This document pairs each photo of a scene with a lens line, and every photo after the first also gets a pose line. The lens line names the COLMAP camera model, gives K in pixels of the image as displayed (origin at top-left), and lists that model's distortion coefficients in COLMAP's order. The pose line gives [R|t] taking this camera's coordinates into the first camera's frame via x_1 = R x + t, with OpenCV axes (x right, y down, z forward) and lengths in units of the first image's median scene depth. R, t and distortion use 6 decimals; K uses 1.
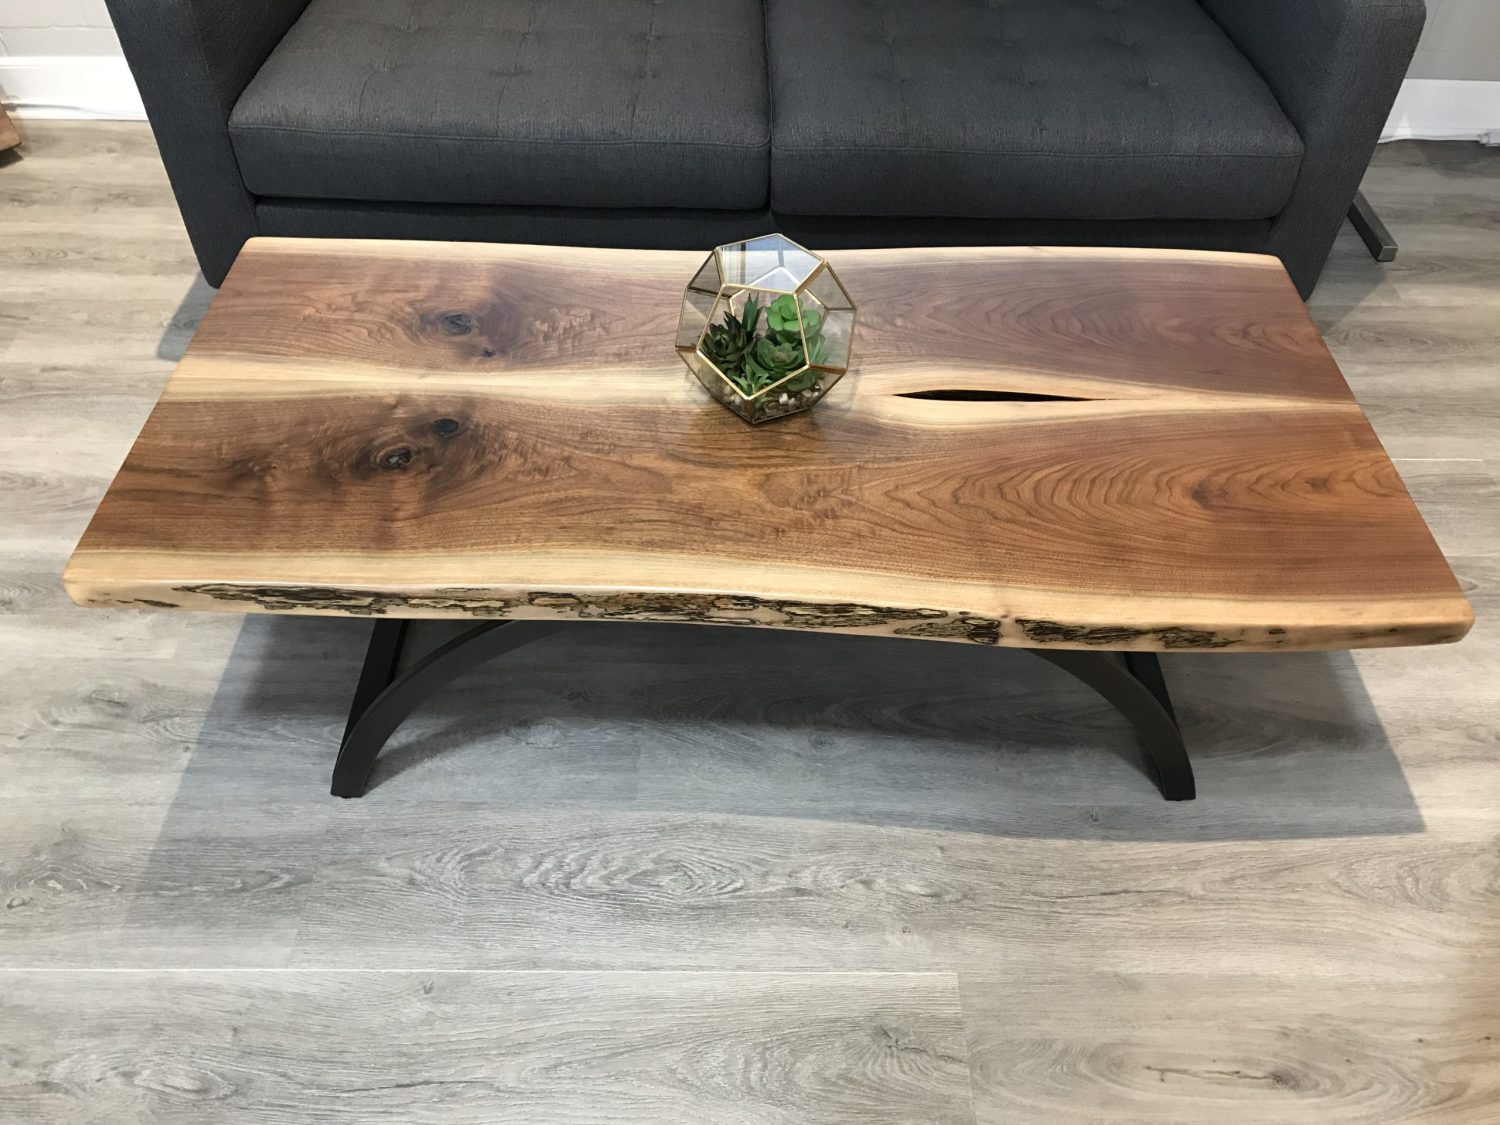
lens RADIAL K [[1230.2, 0, 752.8], [0, 1230.2, 563.5], [0, 0, 1]] dist [0.037540, -0.063960]
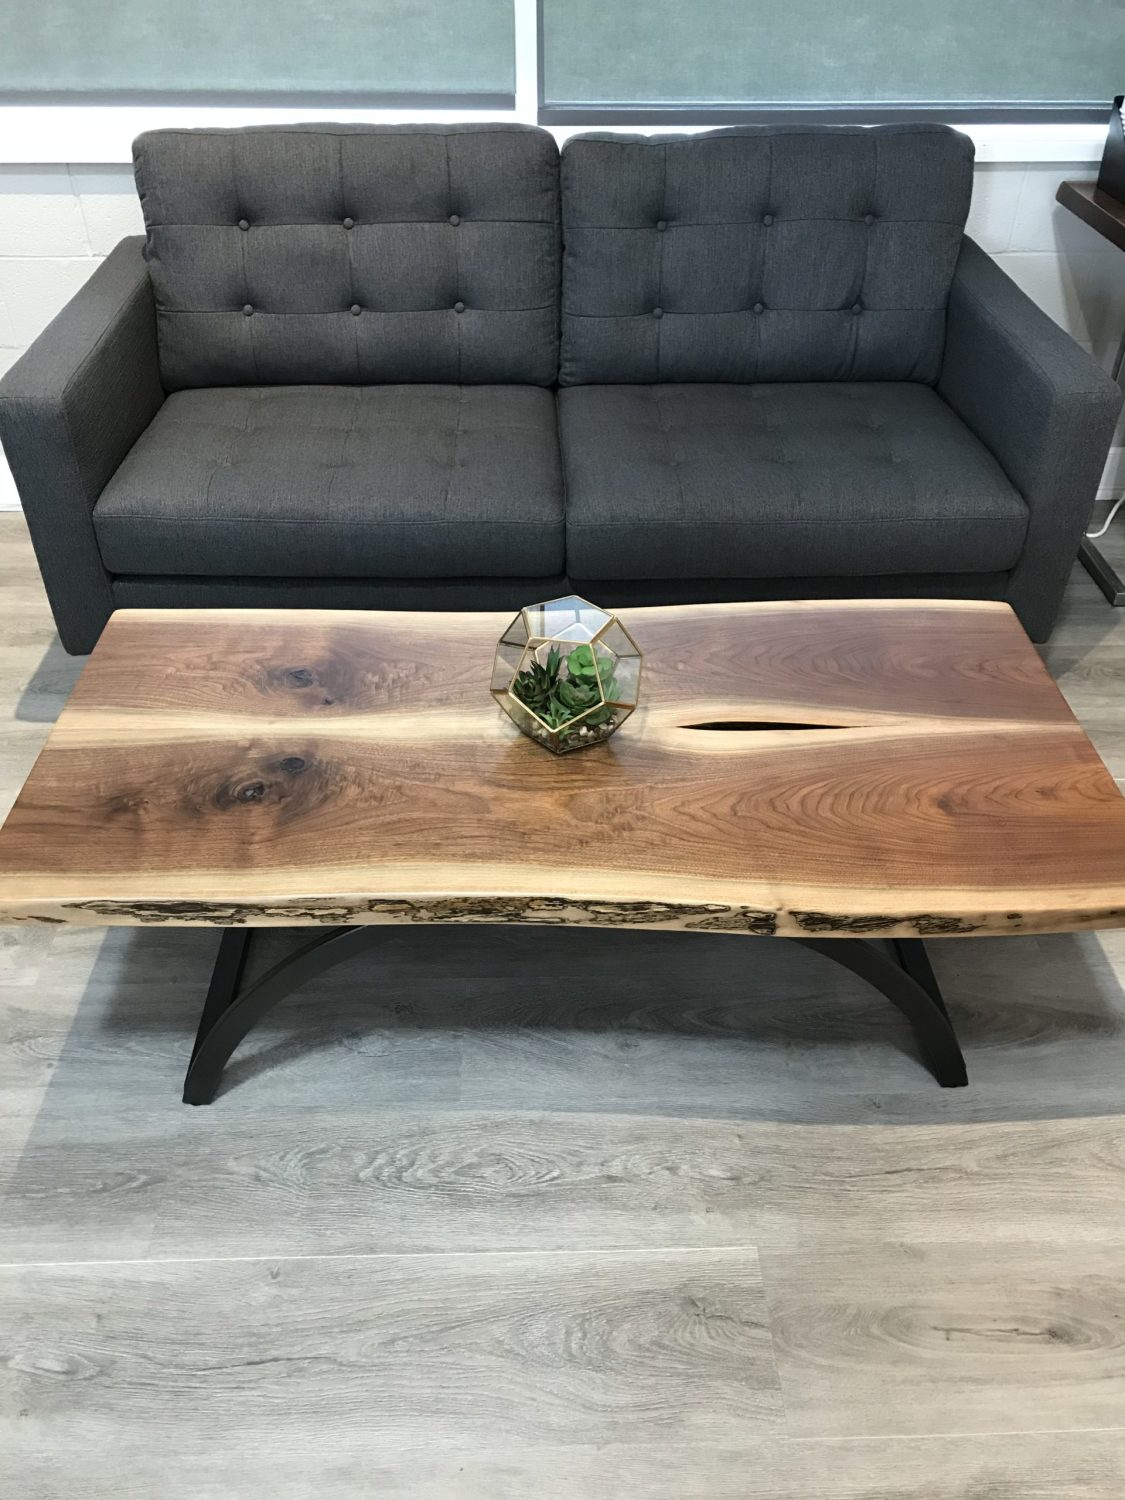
lens RADIAL K [[1230.2, 0, 558.0], [0, 1230.2, 758.1], [0, 0, 1]] dist [0.037540, -0.063960]
pose [[0.999637, -0.026441, 0.005227, -0.005546], [0.026897, 0.991064, -0.130648, 0.040162], [-0.001726, 0.130741, 0.991415, -0.143796]]
